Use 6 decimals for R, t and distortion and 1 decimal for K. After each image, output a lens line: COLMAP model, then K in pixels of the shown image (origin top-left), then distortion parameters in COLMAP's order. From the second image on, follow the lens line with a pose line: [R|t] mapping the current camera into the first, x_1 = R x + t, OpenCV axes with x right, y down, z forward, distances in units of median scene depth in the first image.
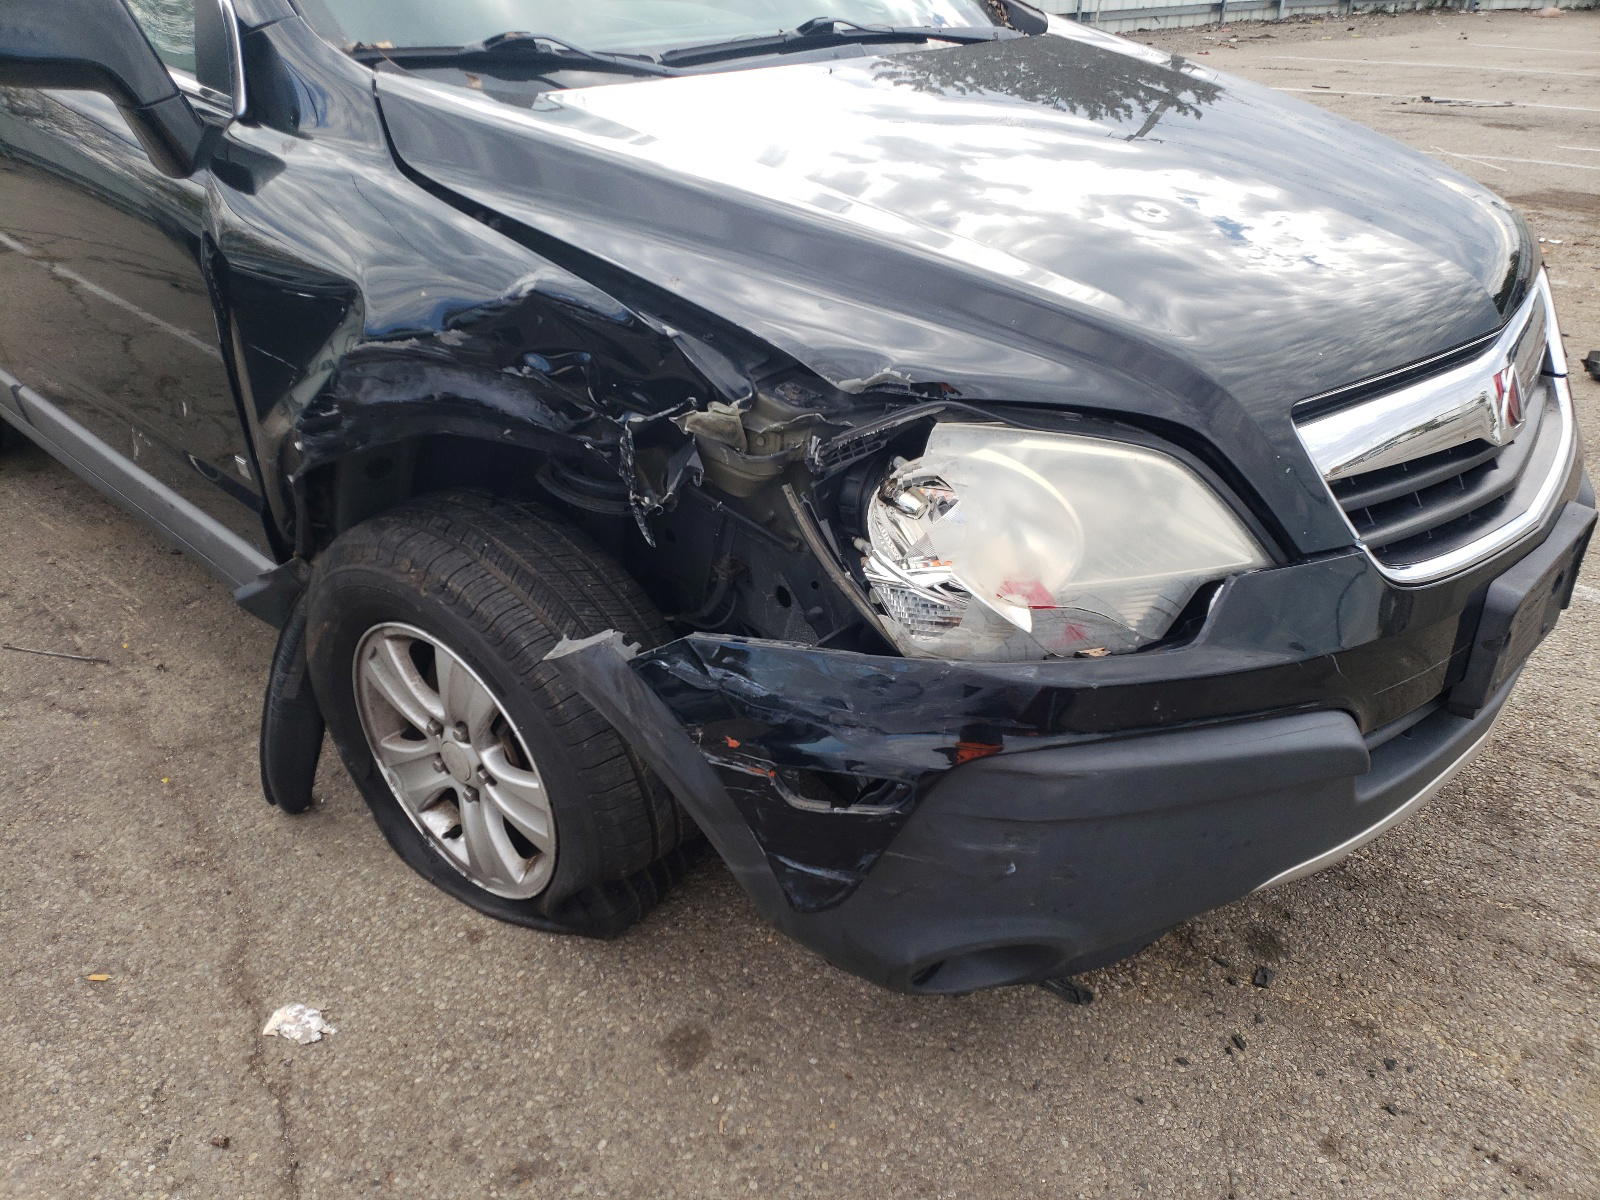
lens RADIAL K [[1249.7, 0, 804.8], [0, 1249.7, 652.4], [0, 0, 1]] dist [0.056269, -0.043877]
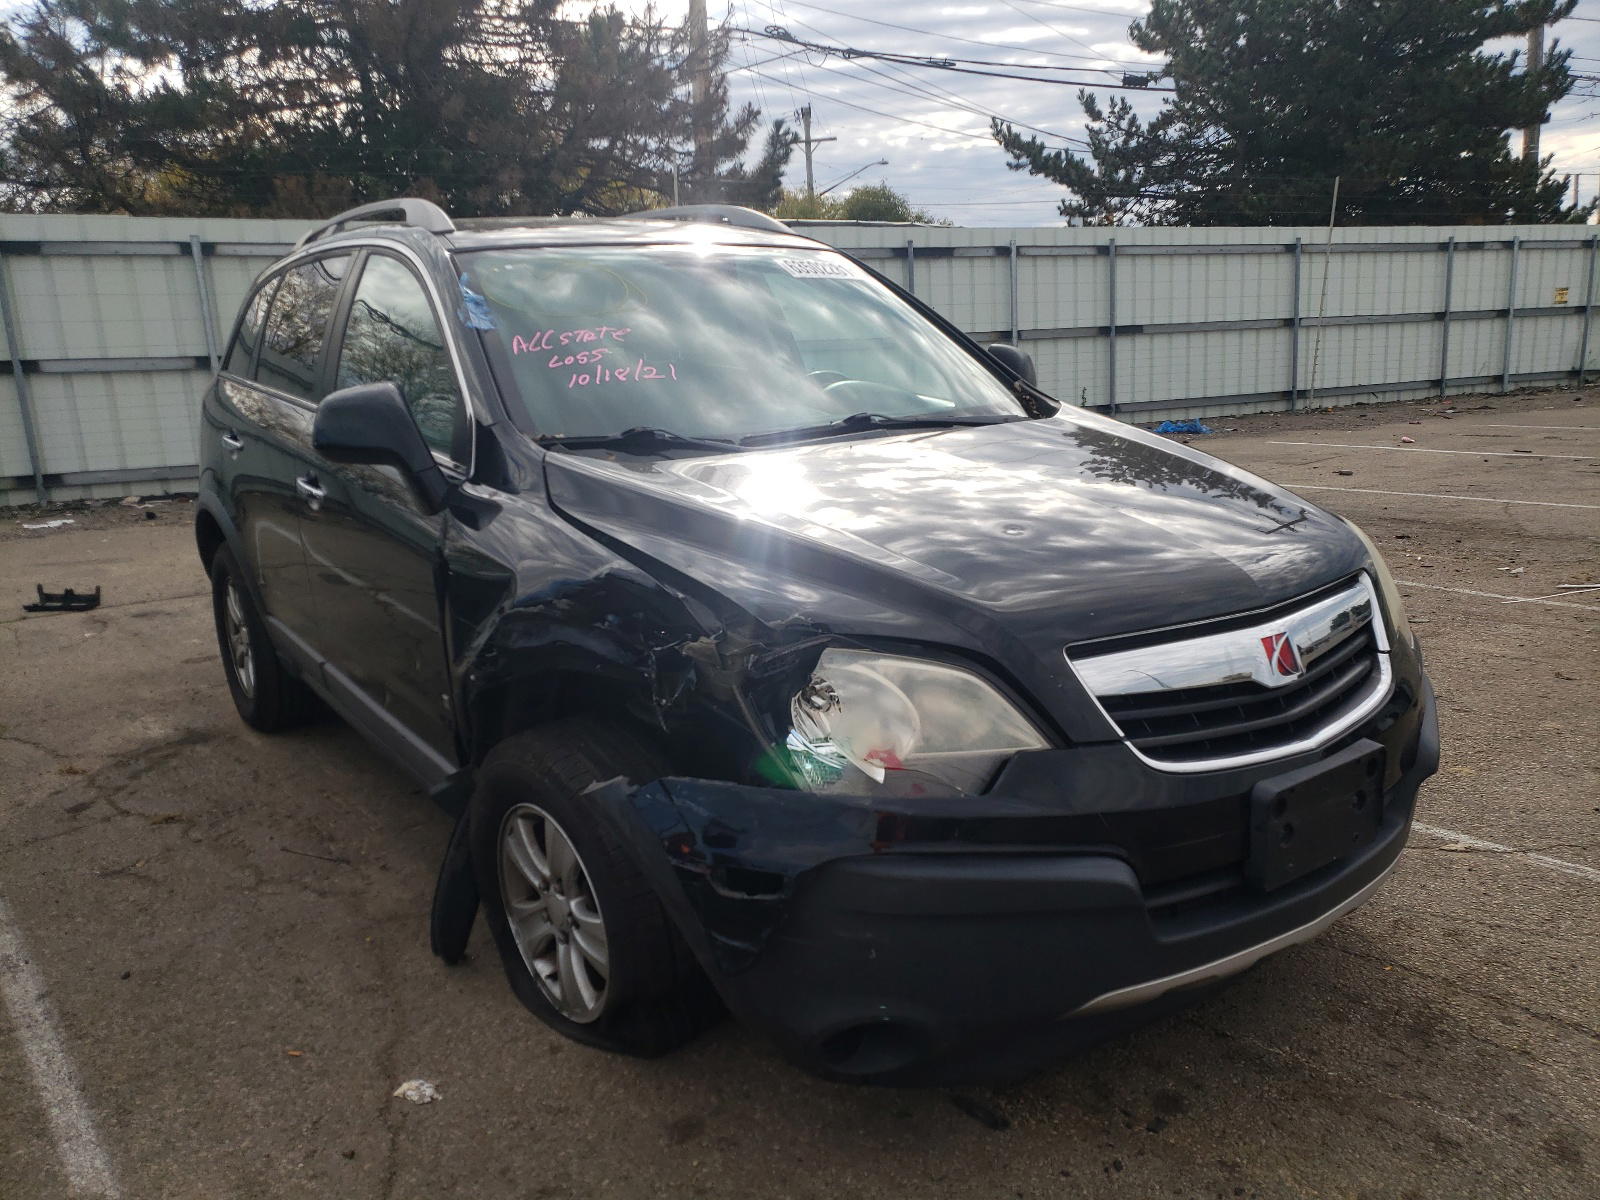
lens RADIAL K [[1249.7, 0, 804.8], [0, 1249.7, 652.4], [0, 0, 1]] dist [0.056269, -0.043877]
pose [[0.980314, 0.015969, -0.196800, 0.273599], [-0.067827, 0.963305, -0.259697, 0.164006], [0.185431, 0.267933, 0.945424, -0.345239]]
